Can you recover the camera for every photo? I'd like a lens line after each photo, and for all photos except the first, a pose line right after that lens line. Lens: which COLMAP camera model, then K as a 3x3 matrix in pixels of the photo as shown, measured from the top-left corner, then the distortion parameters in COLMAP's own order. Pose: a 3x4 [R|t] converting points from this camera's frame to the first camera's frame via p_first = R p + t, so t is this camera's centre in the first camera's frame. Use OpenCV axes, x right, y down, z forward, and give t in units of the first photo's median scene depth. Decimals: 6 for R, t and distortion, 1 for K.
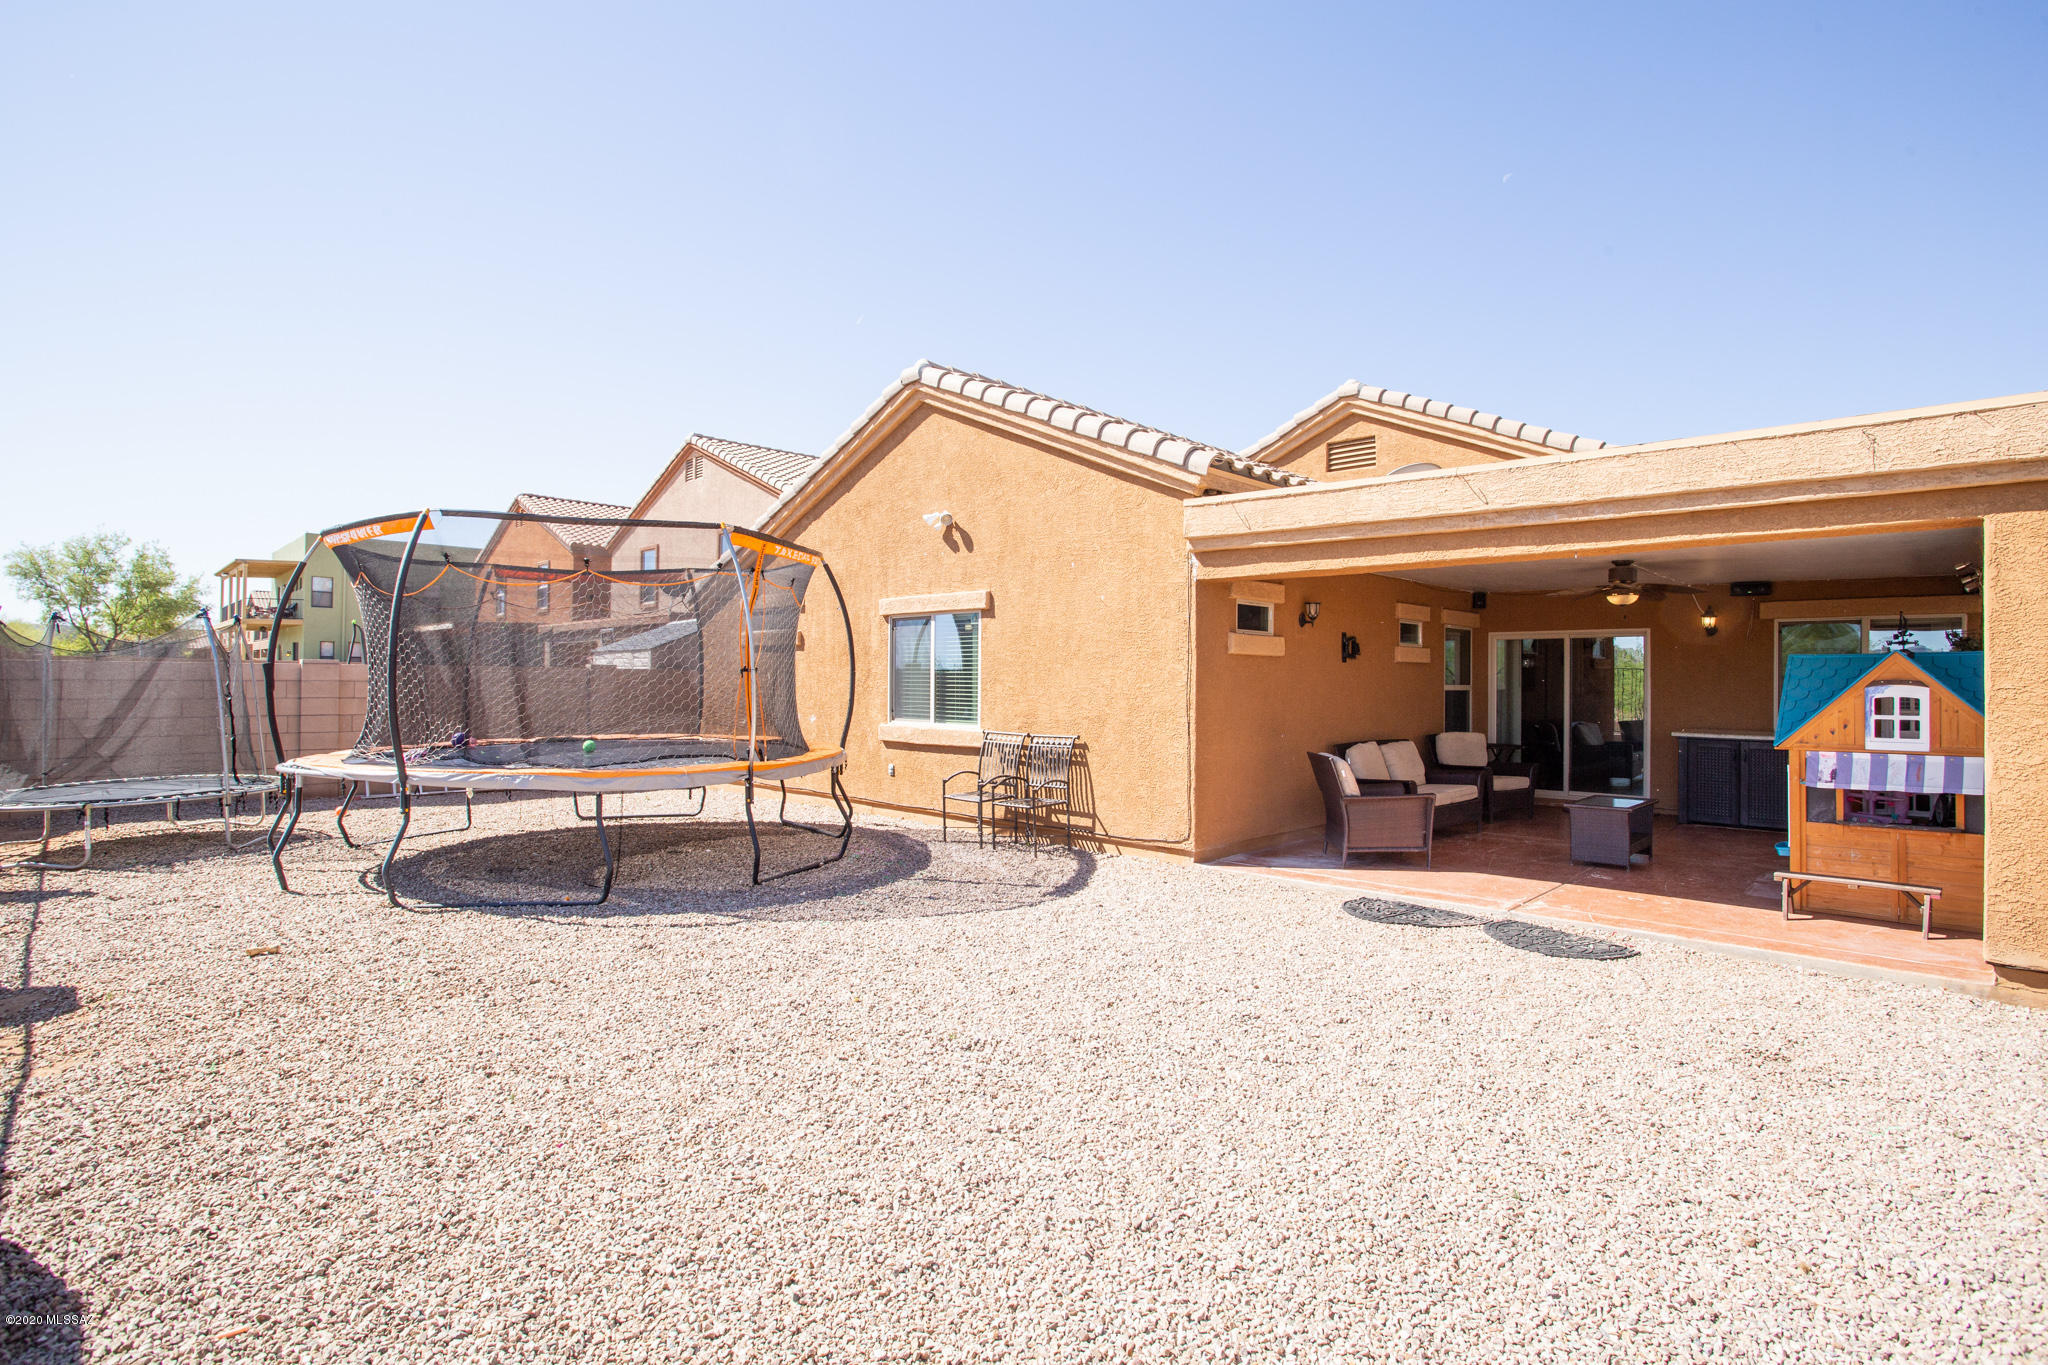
lens RADIAL K [[997.7, 0, 1031.6], [0, 997.7, 667.7], [0, 0, 1]] dist [-0.075200, 0.035644]
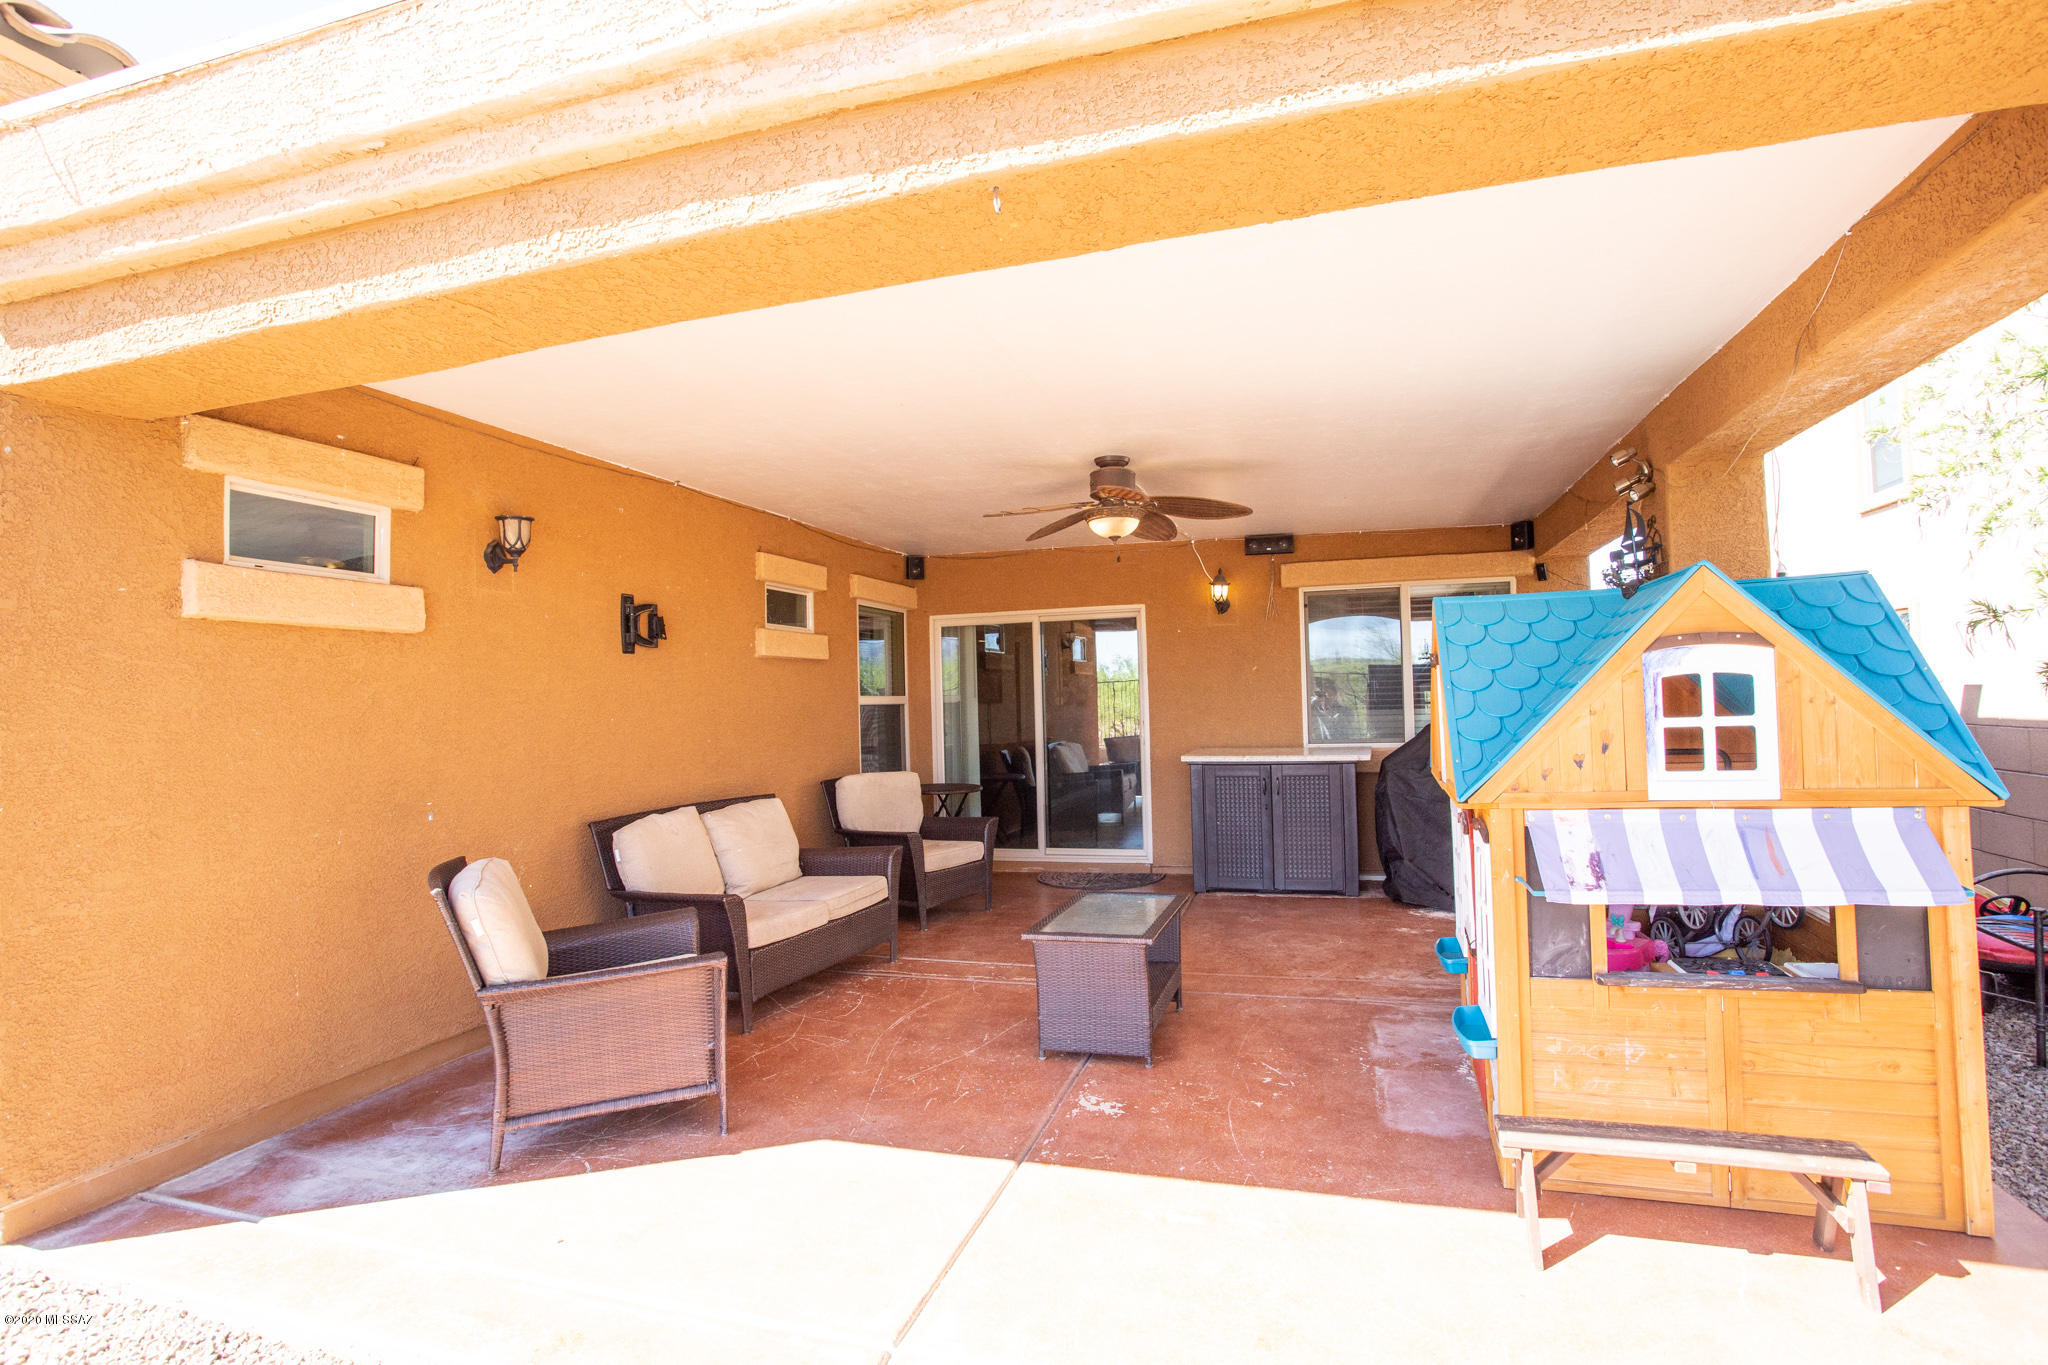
lens RADIAL K [[997.7, 0, 1031.6], [0, 997.7, 667.7], [0, 0, 1]] dist [-0.075200, 0.035644]
pose [[0.887474, -0.015879, 0.460585, 0.287441], [0.027345, 0.999460, -0.018232, 0.017957], [-0.460047, 0.028775, 0.887428, 0.495369]]
